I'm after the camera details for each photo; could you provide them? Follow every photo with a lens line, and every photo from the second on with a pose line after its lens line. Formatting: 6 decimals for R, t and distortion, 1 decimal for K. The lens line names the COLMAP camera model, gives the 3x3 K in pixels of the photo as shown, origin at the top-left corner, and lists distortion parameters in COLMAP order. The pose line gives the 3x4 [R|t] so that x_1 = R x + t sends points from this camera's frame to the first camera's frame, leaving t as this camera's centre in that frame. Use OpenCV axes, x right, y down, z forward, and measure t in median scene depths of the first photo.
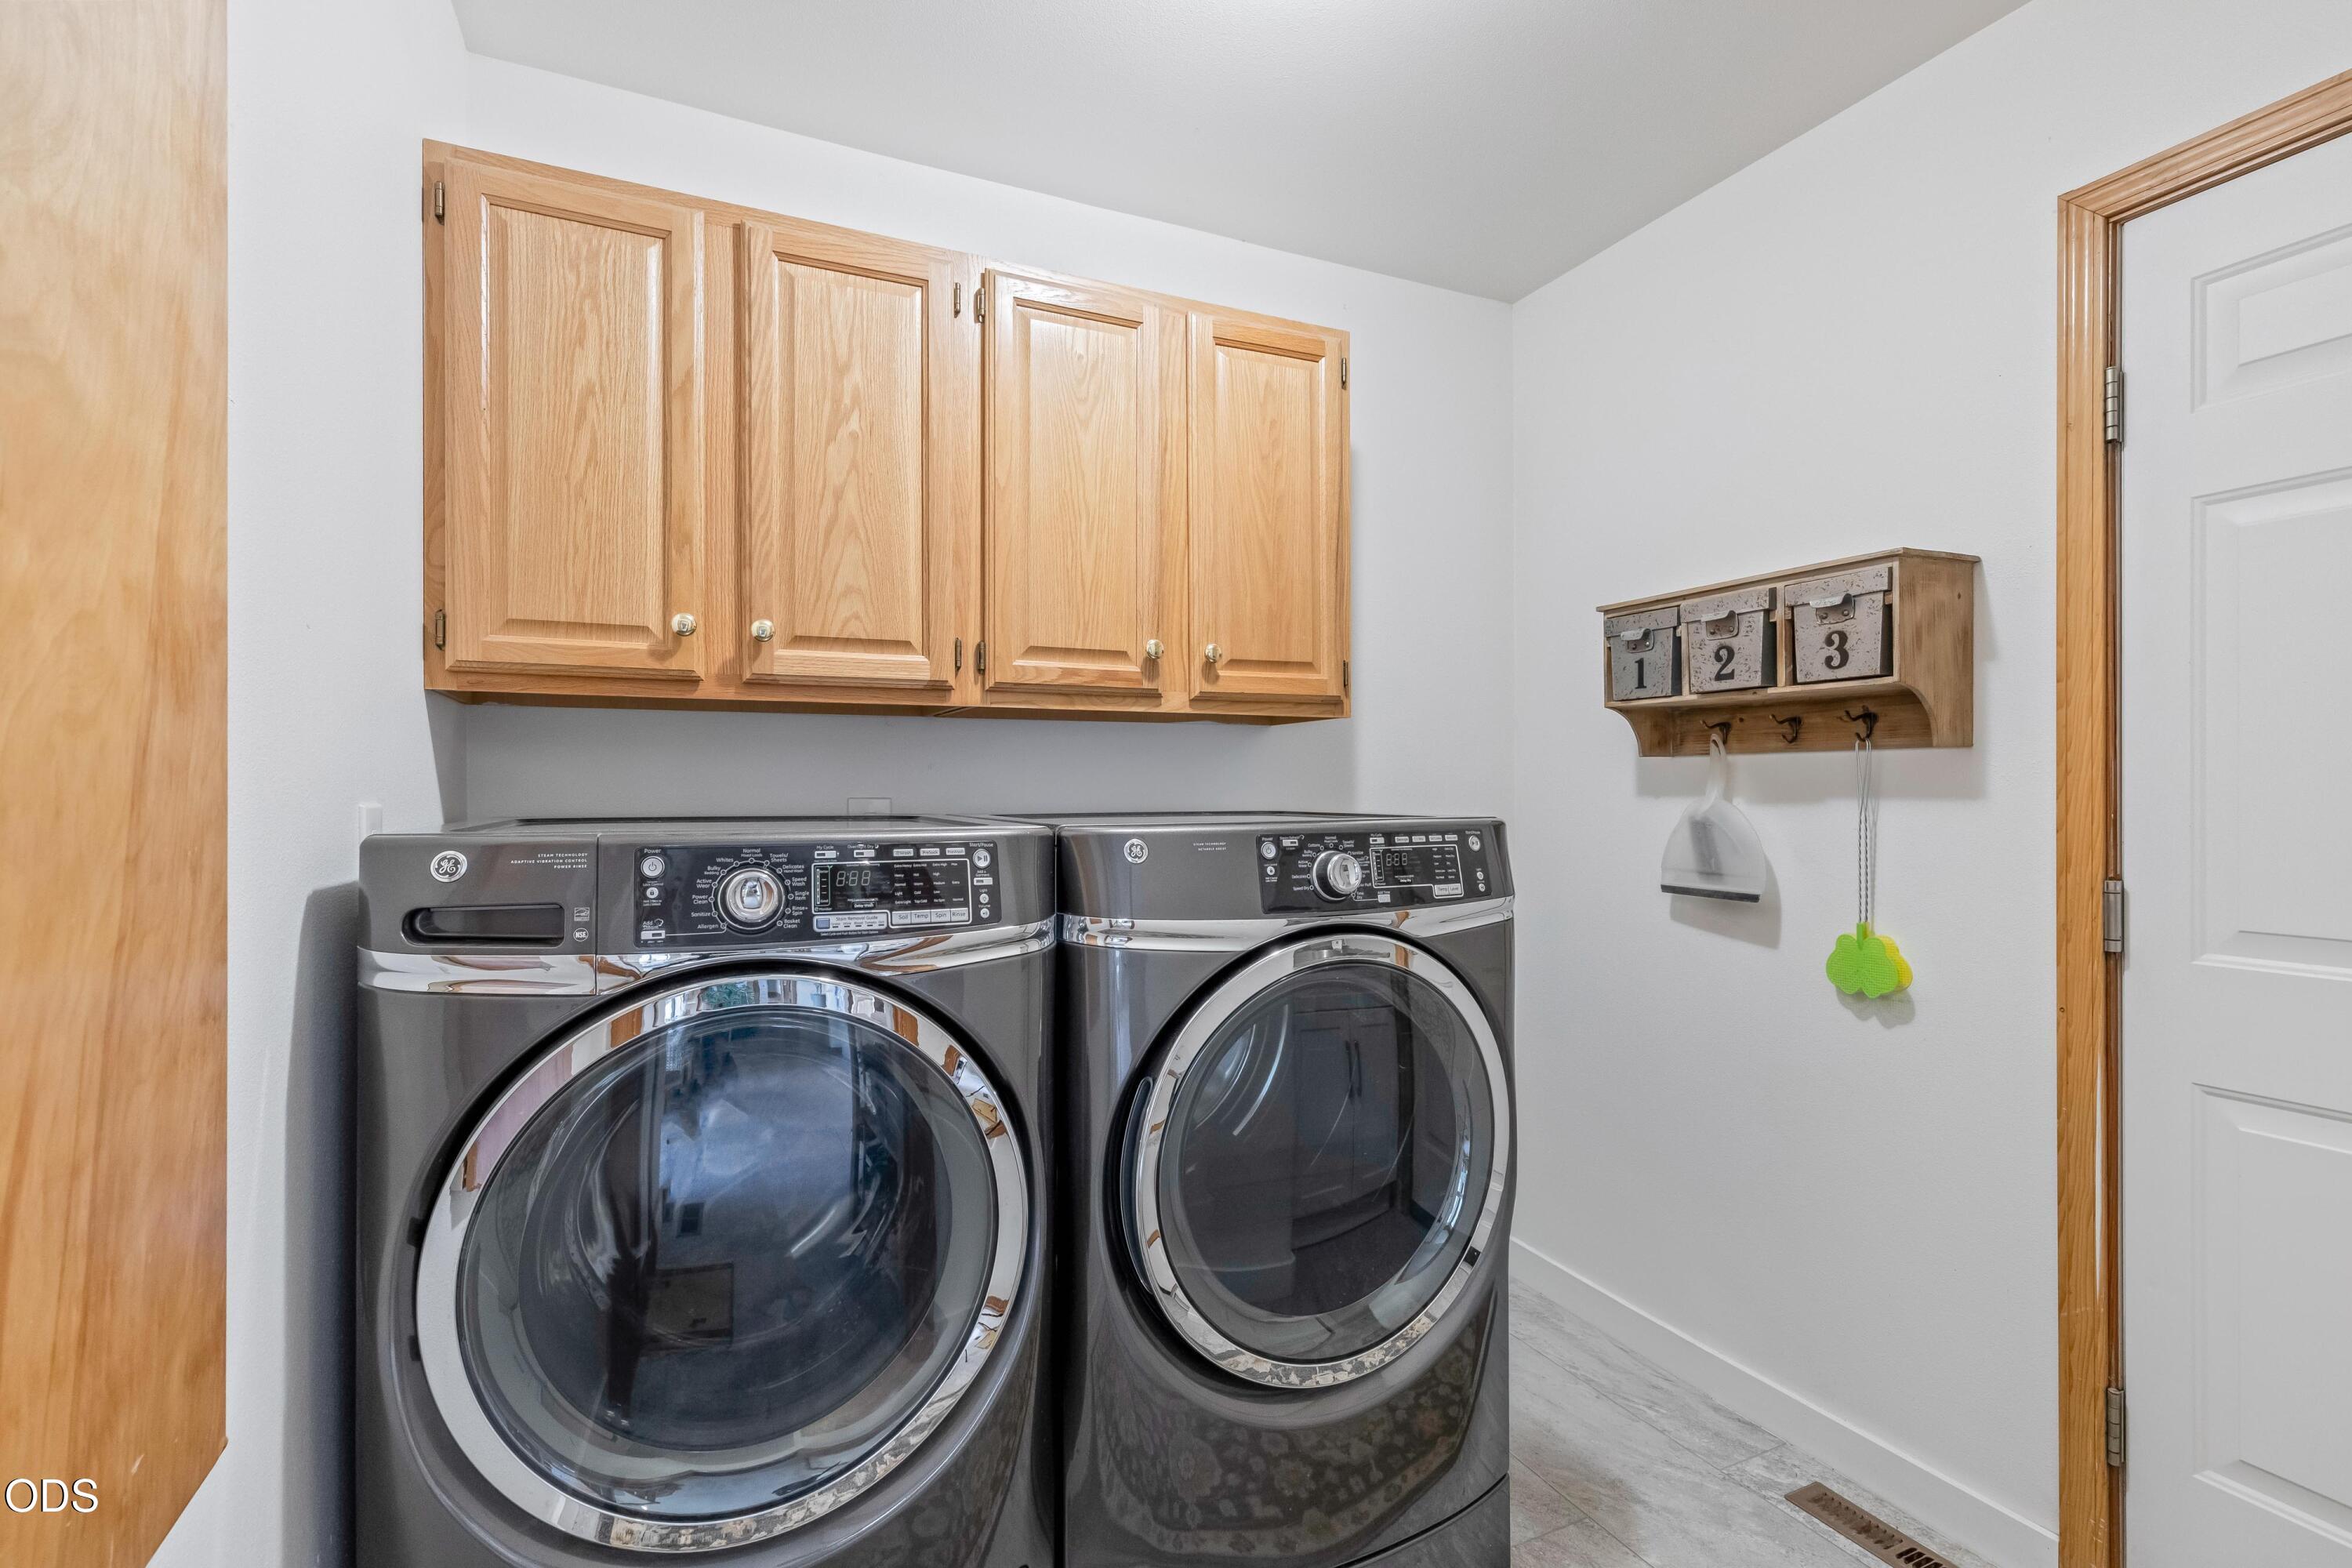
lens RADIAL K [[1065.0, 0, 1175.1], [0, 1065.0, 778.1], [0, 0, 1]] dist [-0.001050, -0.000076]
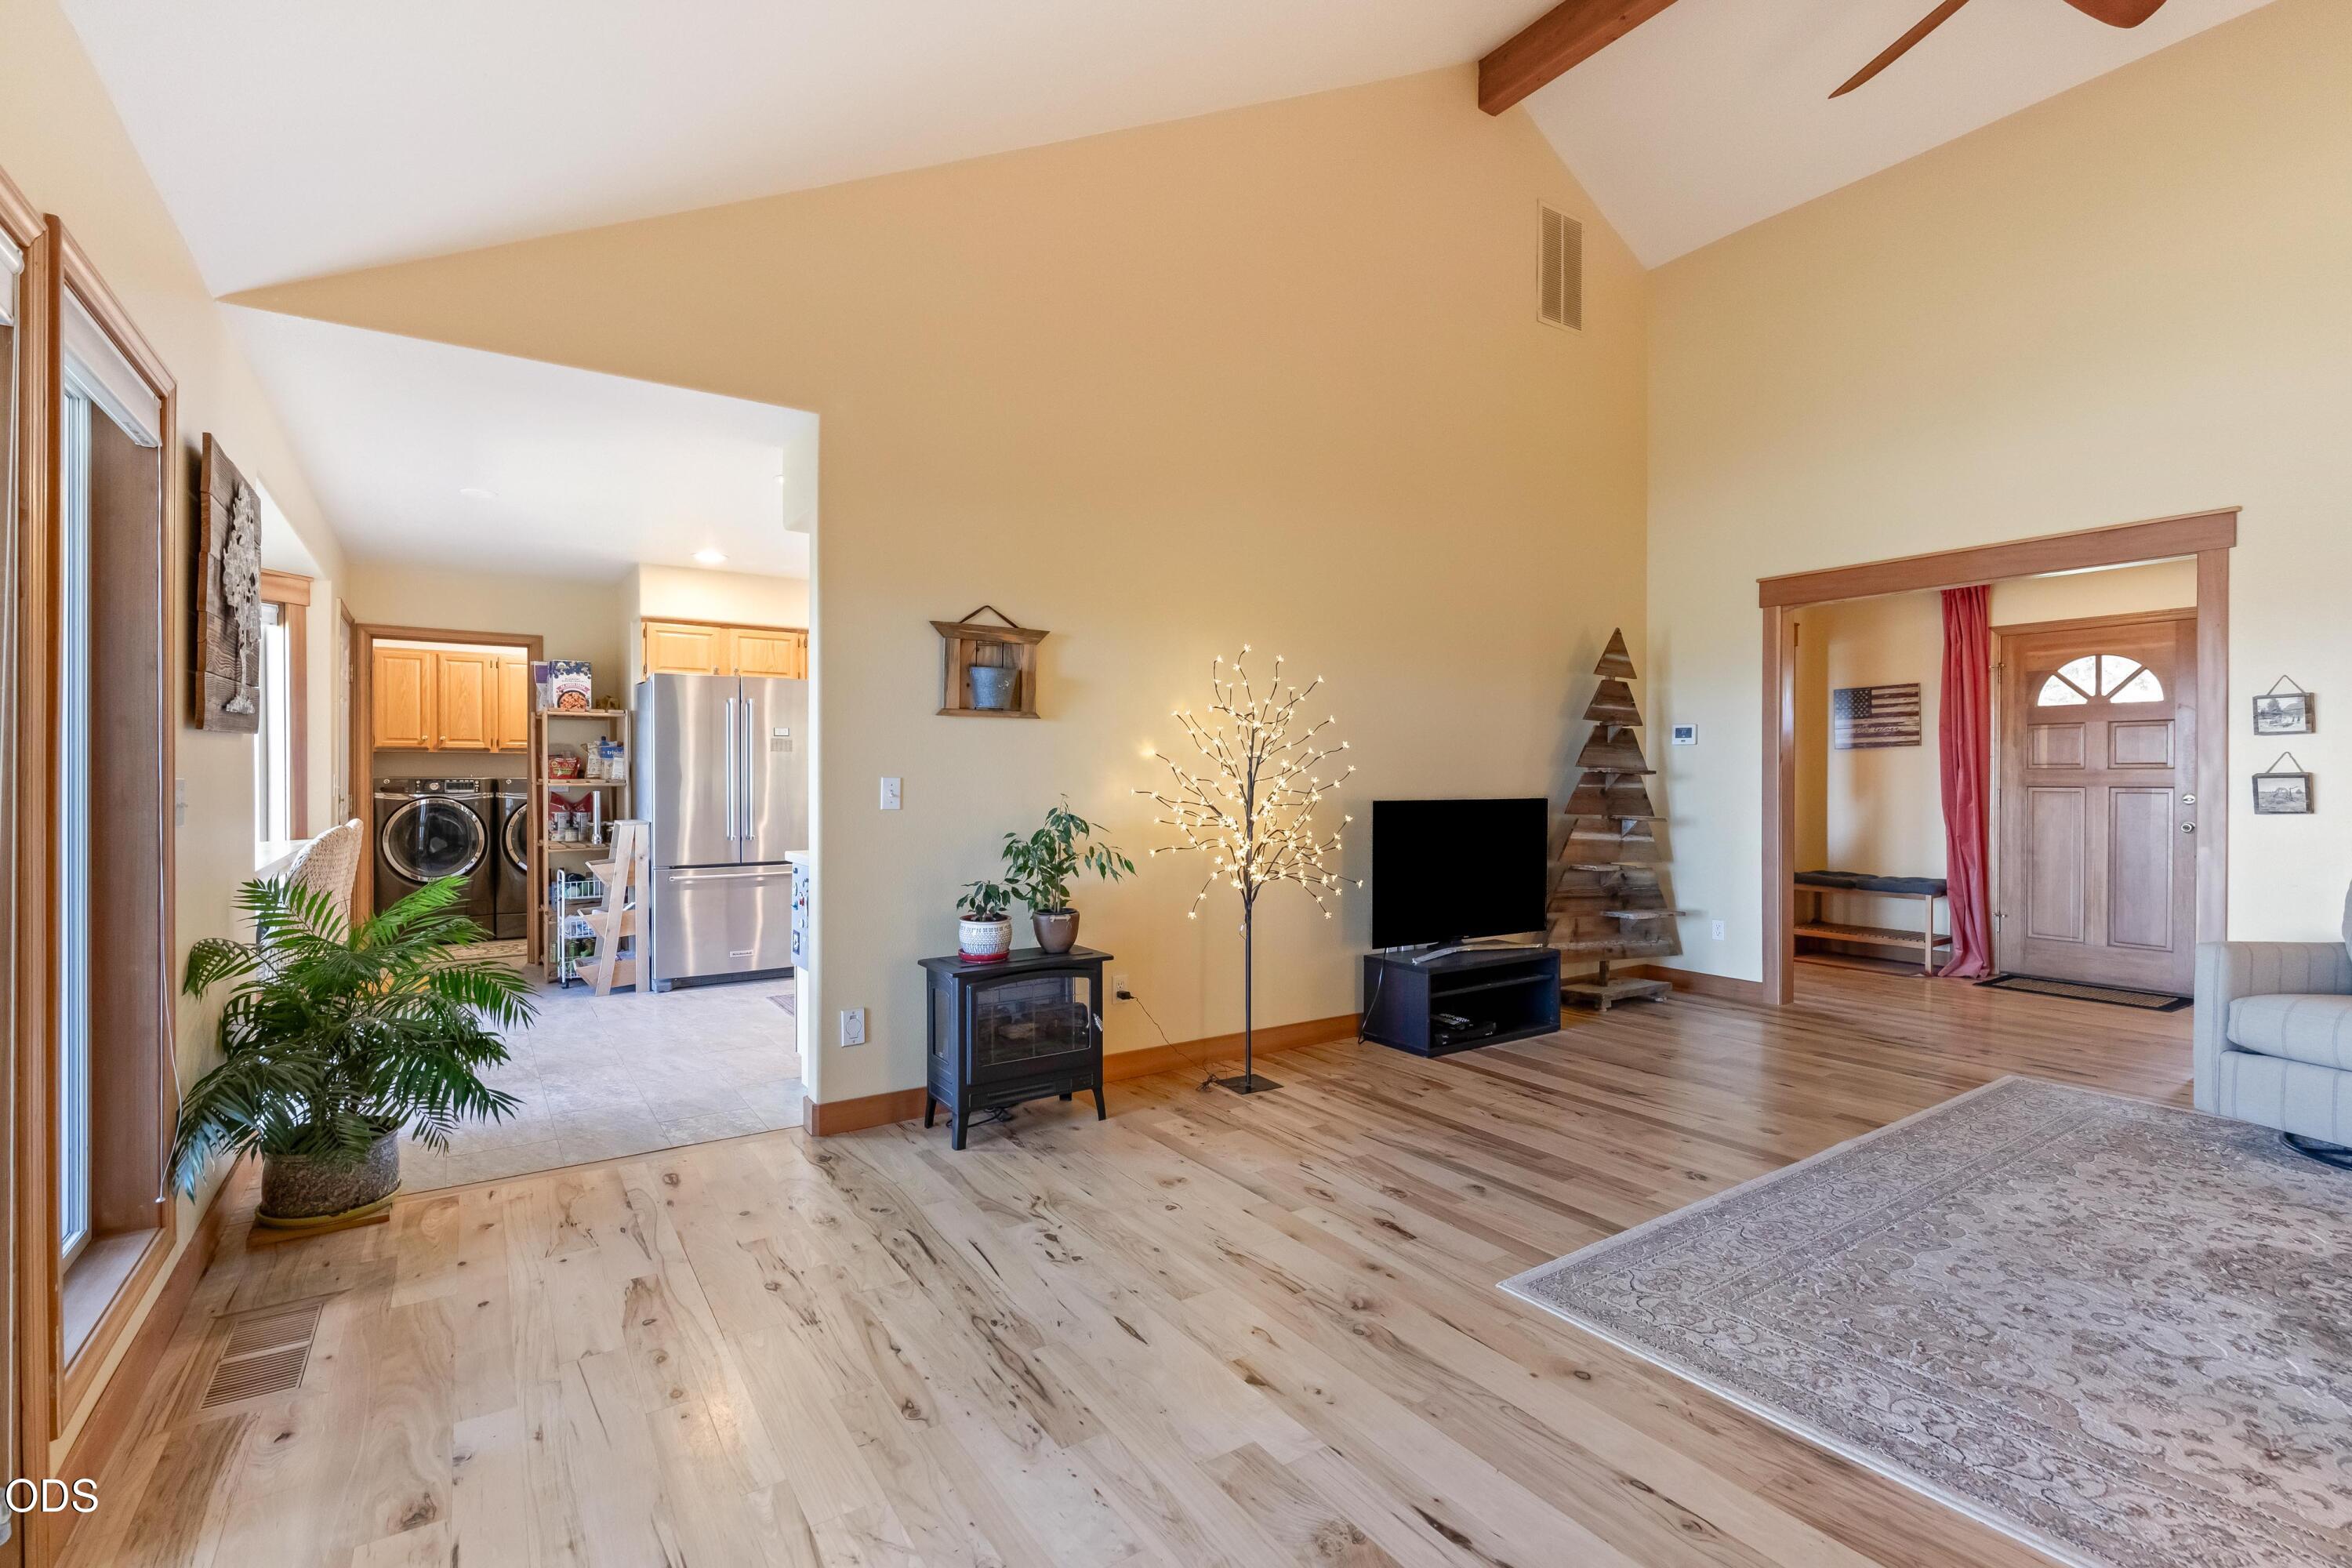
lens RADIAL K [[1065.0, 0, 1176.2], [0, 1065.0, 783.5], [0, 0, 1]] dist [-0.001050, -0.000076]
pose [[0.986537, 0.005723, 0.163436, 2.797339], [-0.006058, 0.999980, 0.001552, 0.052992], [-0.163424, -0.002521, 0.986553, -5.722618]]
